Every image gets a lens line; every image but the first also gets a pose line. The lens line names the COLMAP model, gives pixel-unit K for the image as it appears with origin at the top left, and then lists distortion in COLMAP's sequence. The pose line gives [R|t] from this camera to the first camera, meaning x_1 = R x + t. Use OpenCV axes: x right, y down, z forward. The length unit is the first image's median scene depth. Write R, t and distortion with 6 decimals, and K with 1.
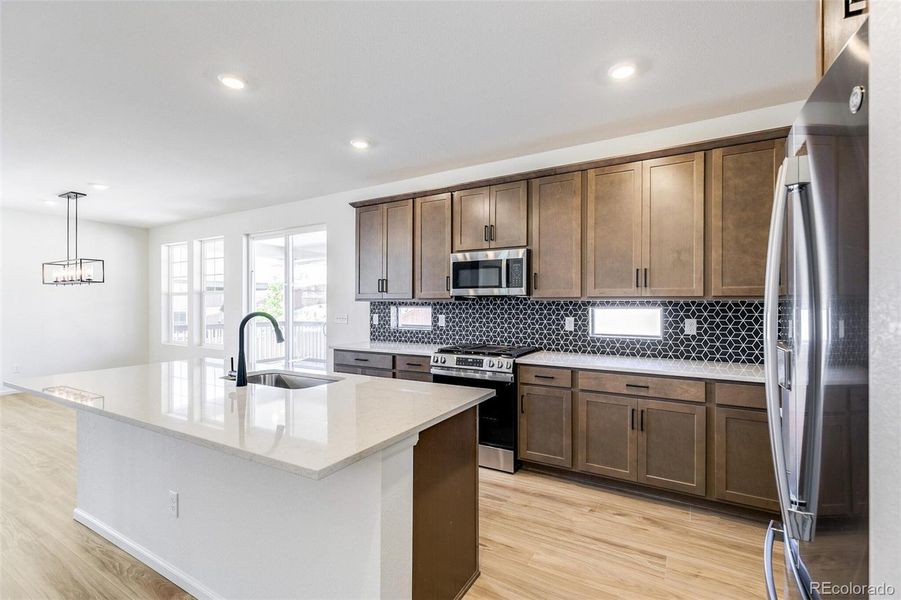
lens RADIAL K [[408.2, 0, 451.1], [0, 408.2, 309.4], [0, 0, 1]] dist [0.005345, -0.000625]
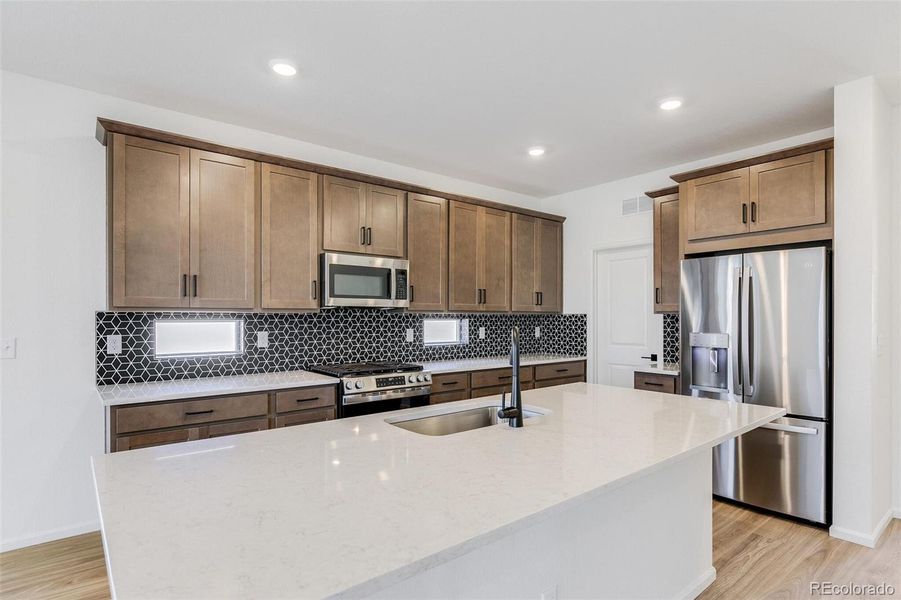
lens RADIAL K [[467.3, 0, 452.7], [0, 467.3, 325.4], [0, 0, 1]] dist [-0.010488, -0.001088]
pose [[0.342341, -0.017992, 0.939403, -0.804198], [0.011565, 0.999822, 0.014934, -0.006745], [-0.939505, 0.005752, 0.342488, 0.483977]]
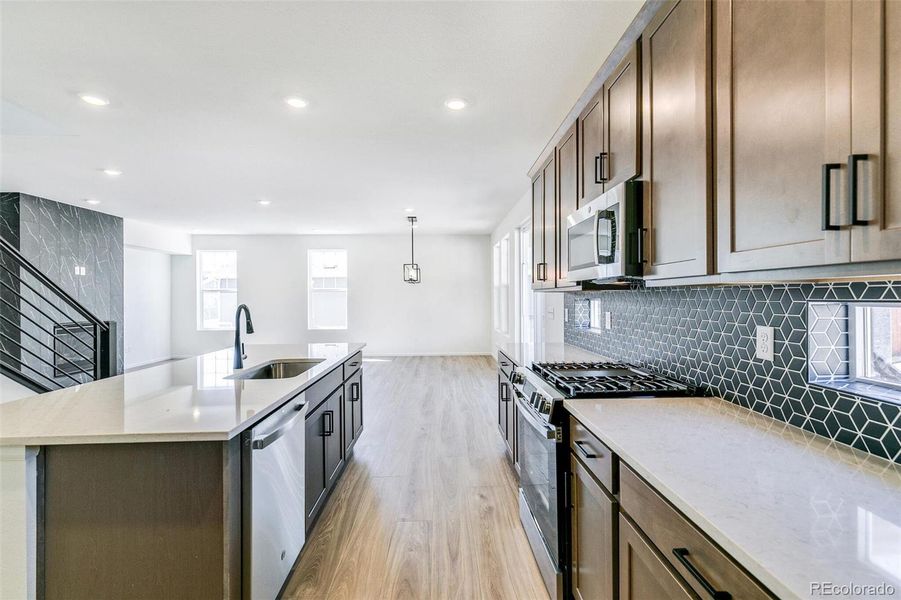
lens RADIAL K [[408.2, 0, 445.8], [0, 408.2, 299.1], [0, 0, 1]] dist [0.005345, -0.000625]
pose [[0.522673, 0.000085, -0.852533, 0.468347], [-0.001239, 0.999999, -0.000660, -0.006878], [0.852532, 0.001401, 0.522673, 0.527338]]
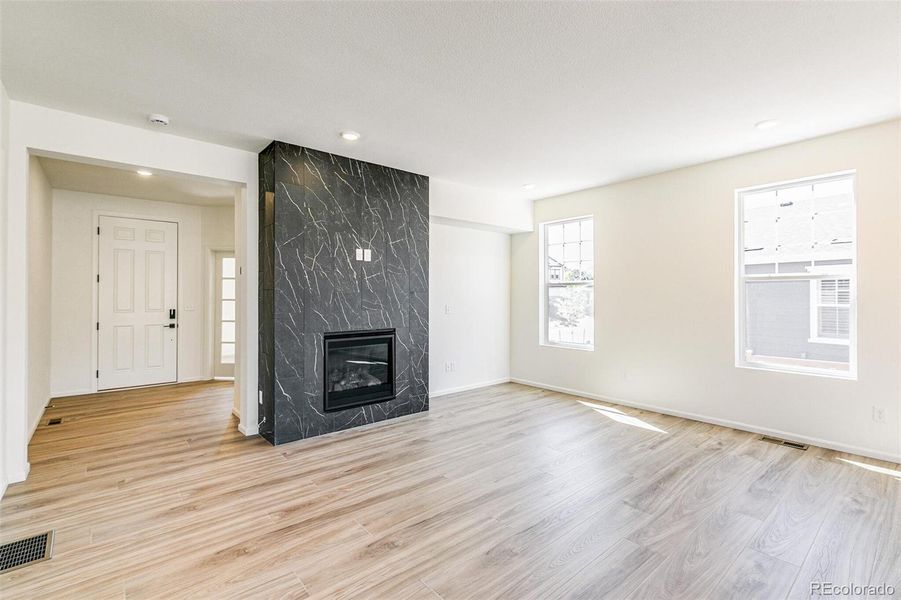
lens RADIAL K [[408.2, 0, 453.4], [0, 408.2, 293.8], [0, 0, 1]] dist [0.005345, -0.000625]
pose [[-0.323519, -0.008691, -0.946182, -0.813077], [-0.009671, 0.999936, -0.005878, -0.009746], [0.946172, 0.007248, -0.323583, 0.743323]]
